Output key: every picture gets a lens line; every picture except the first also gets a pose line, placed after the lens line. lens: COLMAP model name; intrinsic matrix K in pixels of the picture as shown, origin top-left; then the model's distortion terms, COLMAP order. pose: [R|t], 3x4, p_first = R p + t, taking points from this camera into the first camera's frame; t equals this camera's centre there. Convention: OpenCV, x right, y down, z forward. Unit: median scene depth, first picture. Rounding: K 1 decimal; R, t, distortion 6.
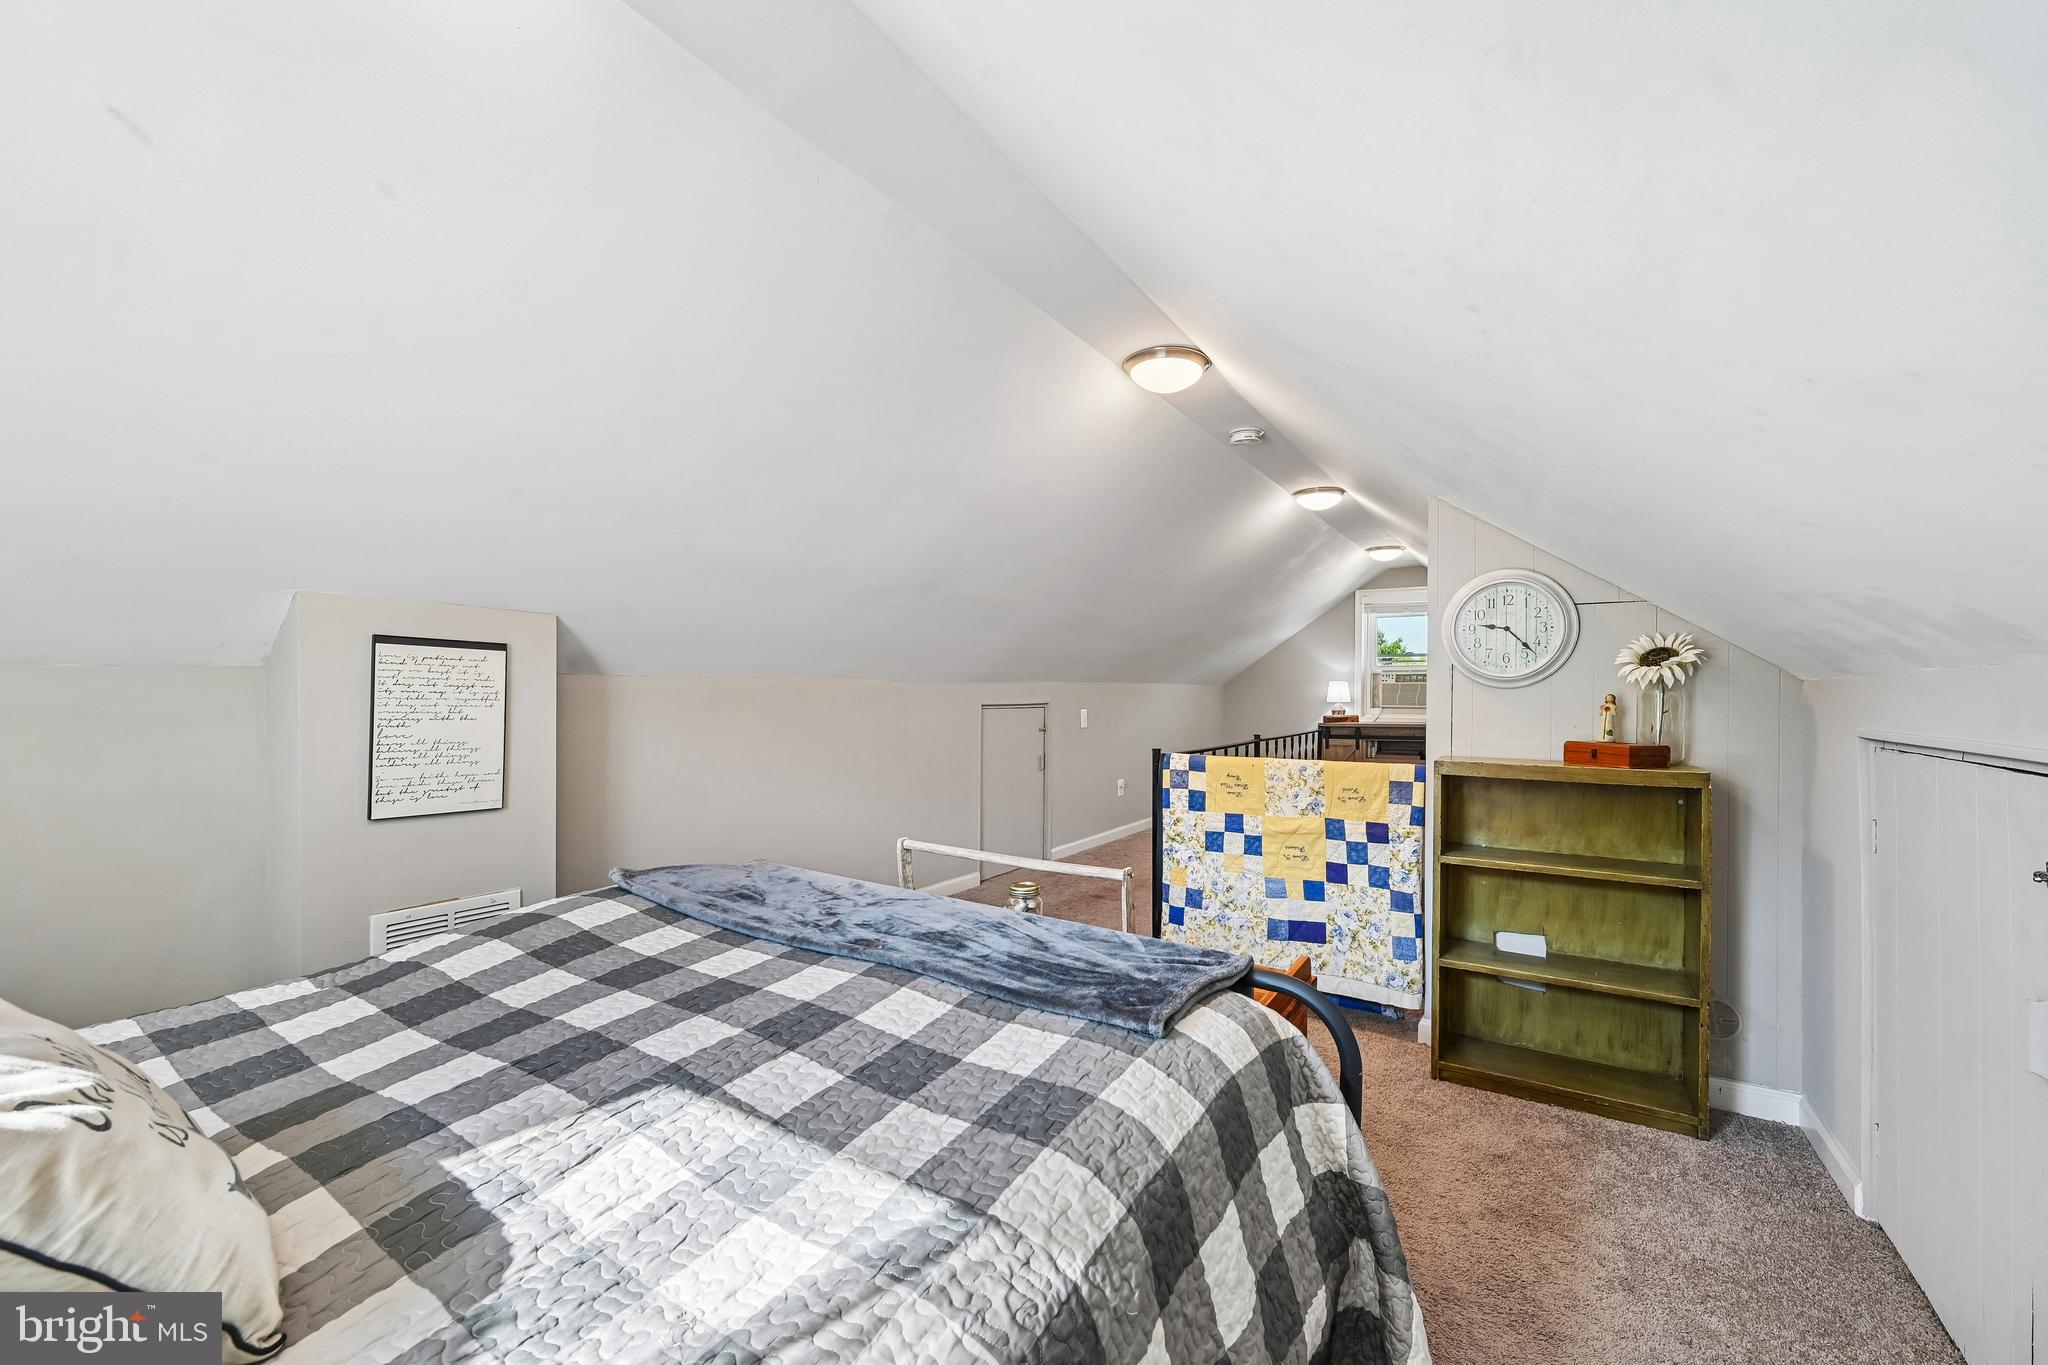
lens RADIAL K [[808.3, 0, 1041.4], [0, 808.3, 689.6], [0, 0, 1]] dist [-0.003506, -0.001761]
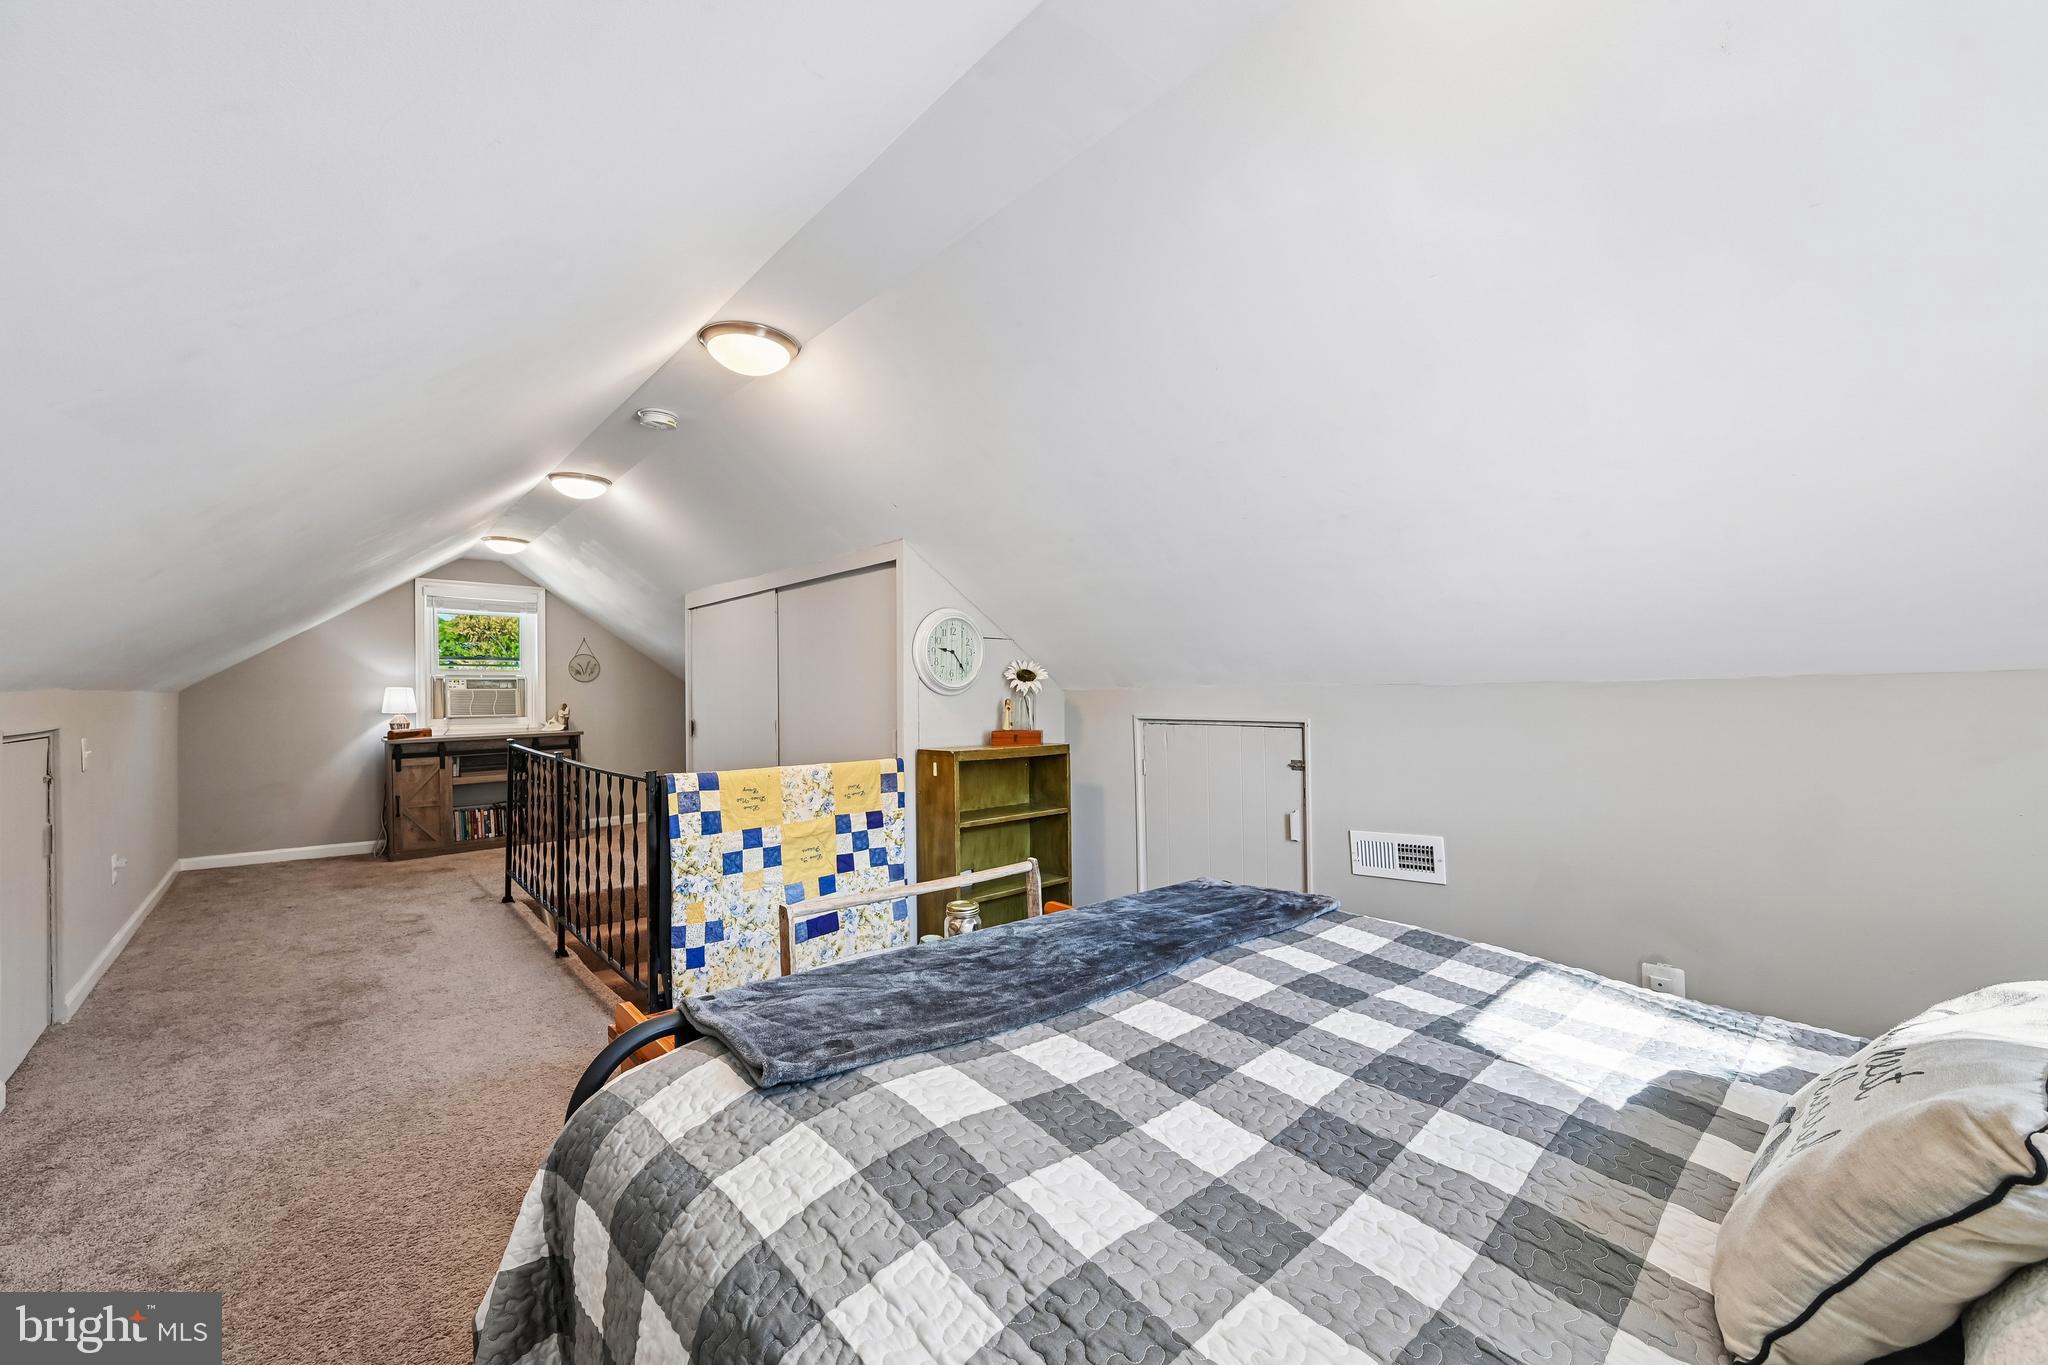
lens RADIAL K [[808.3, 0, 1029.1], [0, 808.3, 680.2], [0, 0, 1]] dist [-0.003506, -0.001761]
pose [[0.275074, 0.009764, 0.961373, -0.625212], [0.007447, 0.999897, -0.012286, -0.008631], [-0.961394, 0.010539, 0.274973, 0.441873]]
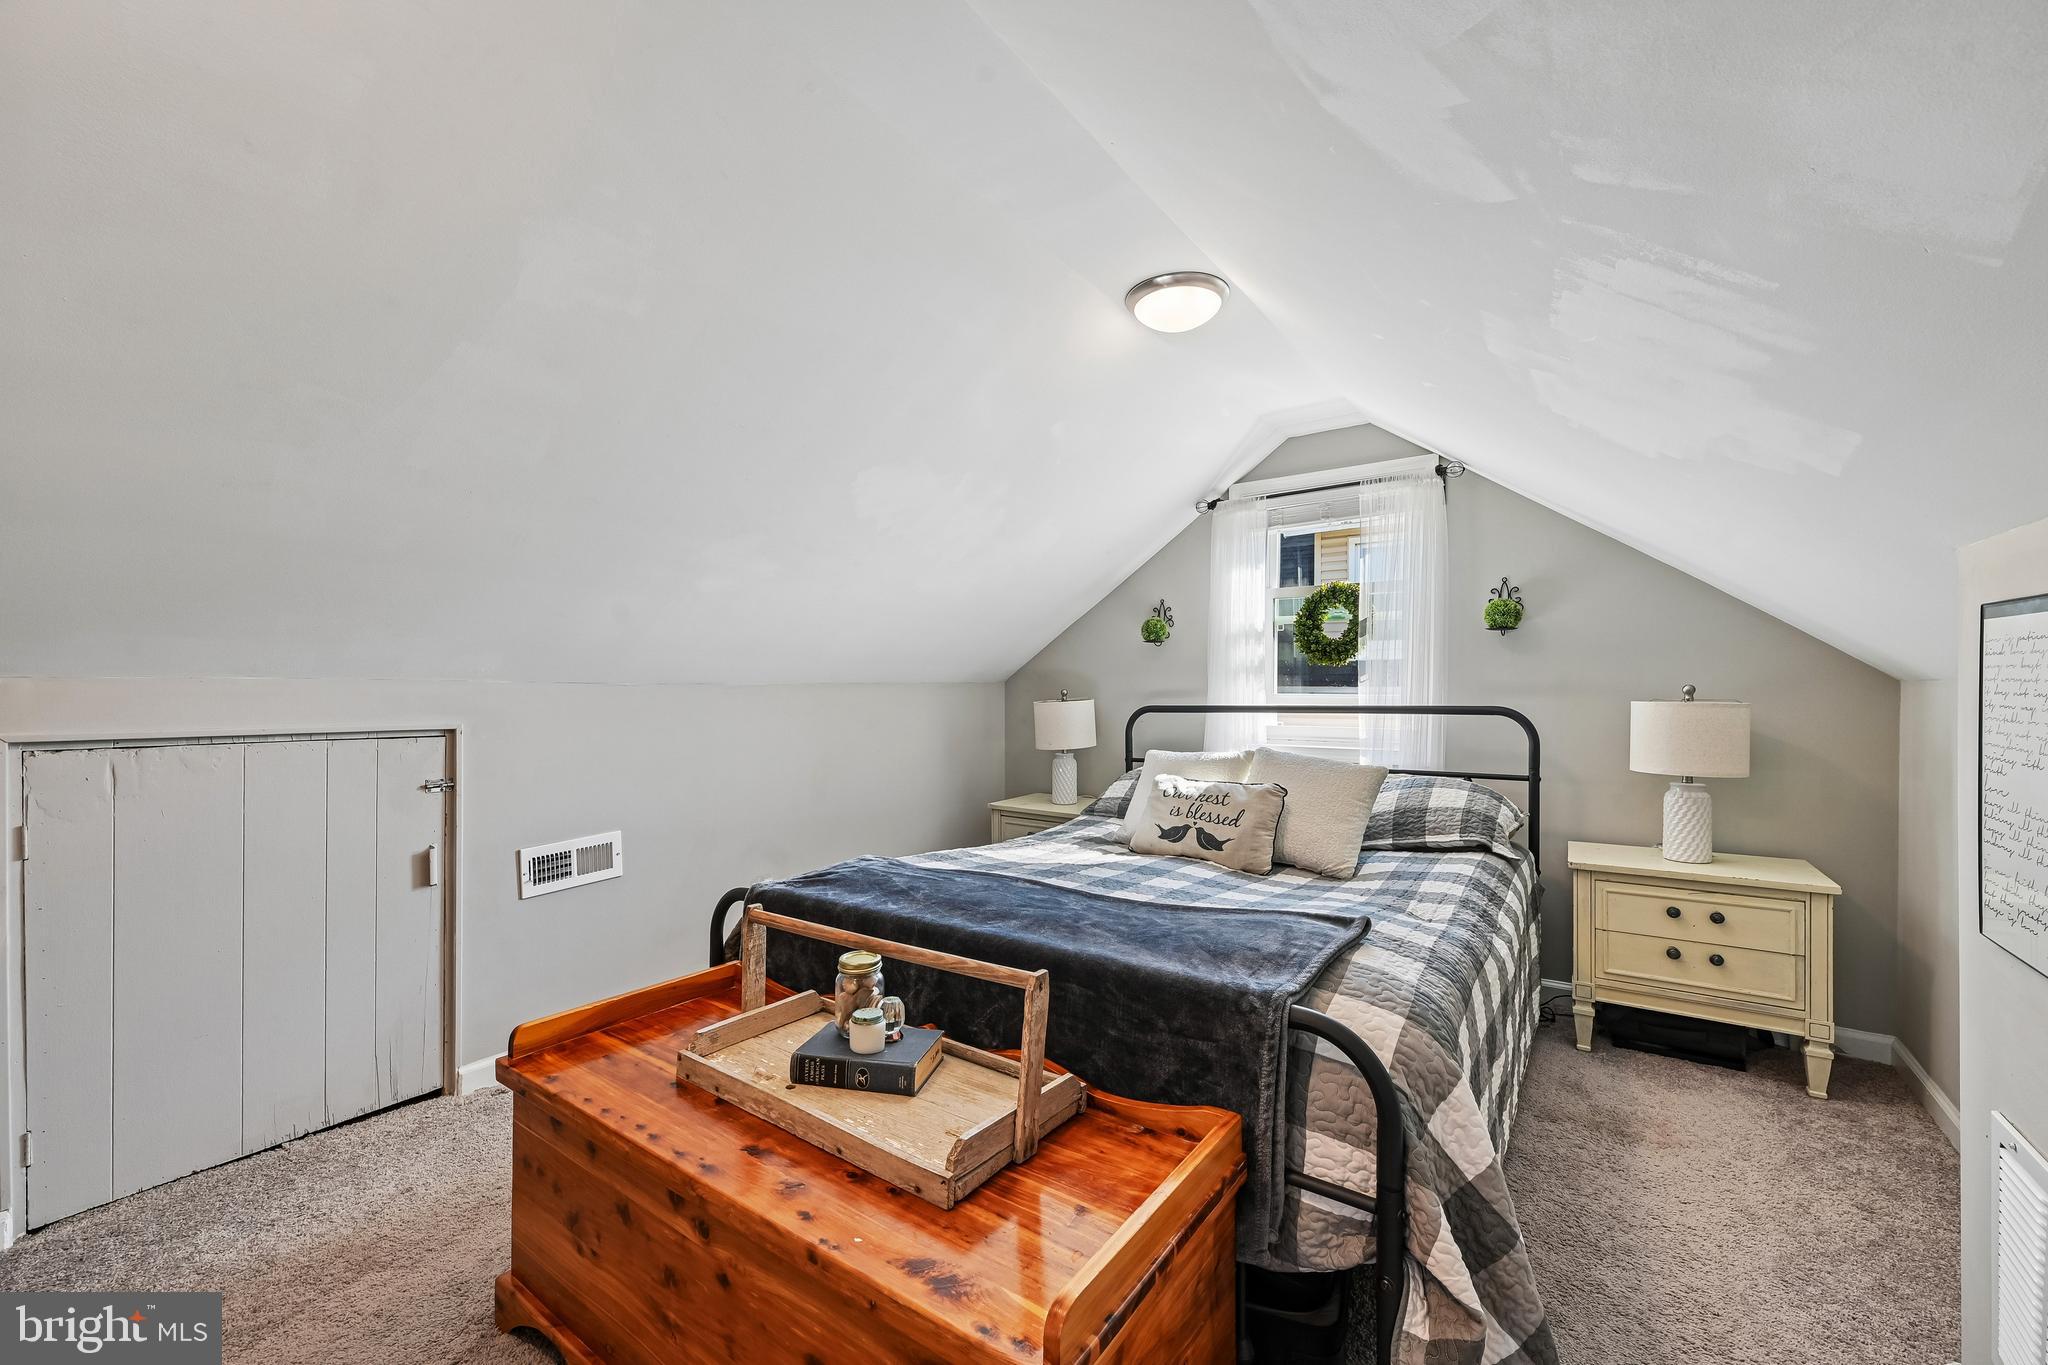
lens RADIAL K [[808.3, 0, 1036.3], [0, 808.3, 692.2], [0, 0, 1]] dist [-0.003506, -0.001761]
pose [[-0.998209, -0.004730, 0.059632, -0.156248], [-0.004848, 0.999987, -0.001836, -0.003235], [-0.059623, -0.002122, -0.998219, 1.178859]]
